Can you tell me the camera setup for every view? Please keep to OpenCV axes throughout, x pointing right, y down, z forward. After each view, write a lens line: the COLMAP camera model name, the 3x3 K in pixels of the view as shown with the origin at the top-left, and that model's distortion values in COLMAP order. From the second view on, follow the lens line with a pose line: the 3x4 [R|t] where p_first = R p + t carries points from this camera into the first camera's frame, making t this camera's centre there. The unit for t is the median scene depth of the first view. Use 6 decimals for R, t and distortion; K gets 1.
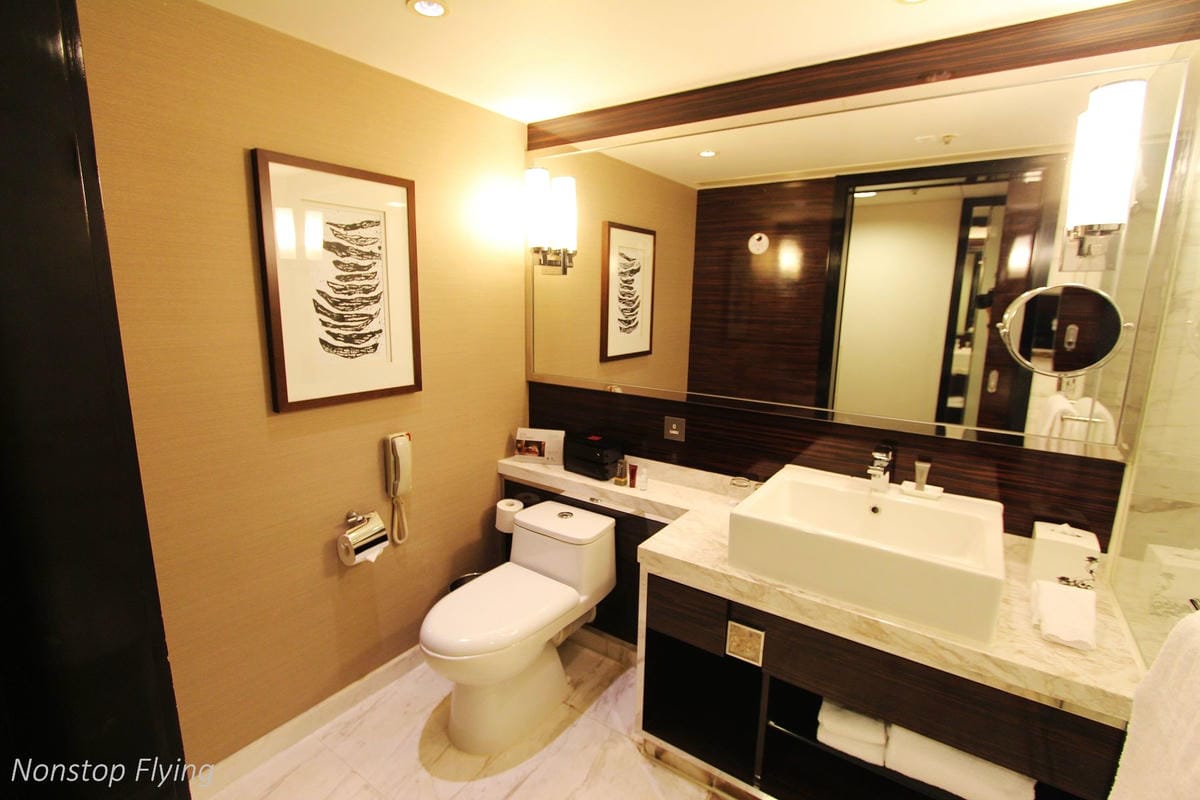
lens RADIAL K [[555.5, 0, 603.1], [0, 555.5, 398.8], [0, 0, 1]] dist [-0.019844, 0.005109]
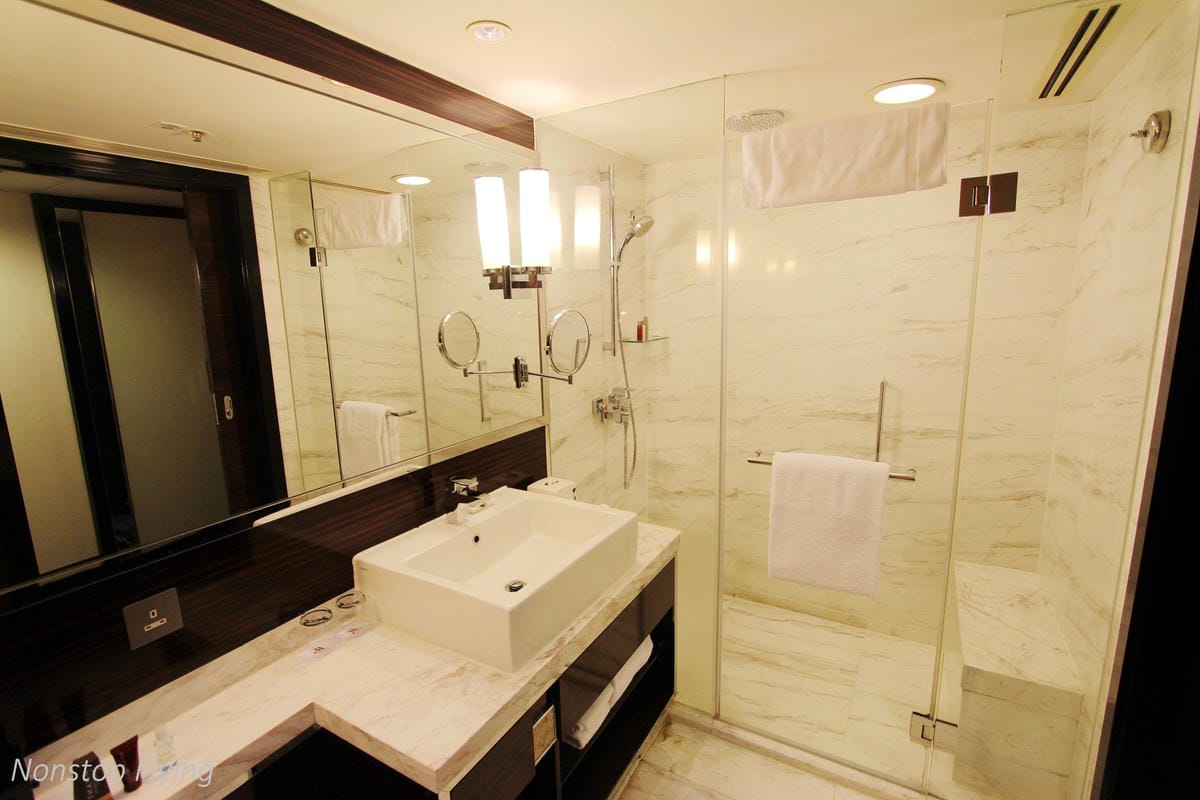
lens RADIAL K [[555.5, 0, 603.1], [0, 555.5, 398.8], [0, 0, 1]] dist [-0.019844, 0.005109]
pose [[-0.075638, -0.196052, 0.977672, -0.443433], [0.208331, 0.955735, 0.207771, -0.195909], [-0.975129, 0.219395, -0.031447, 0.758887]]
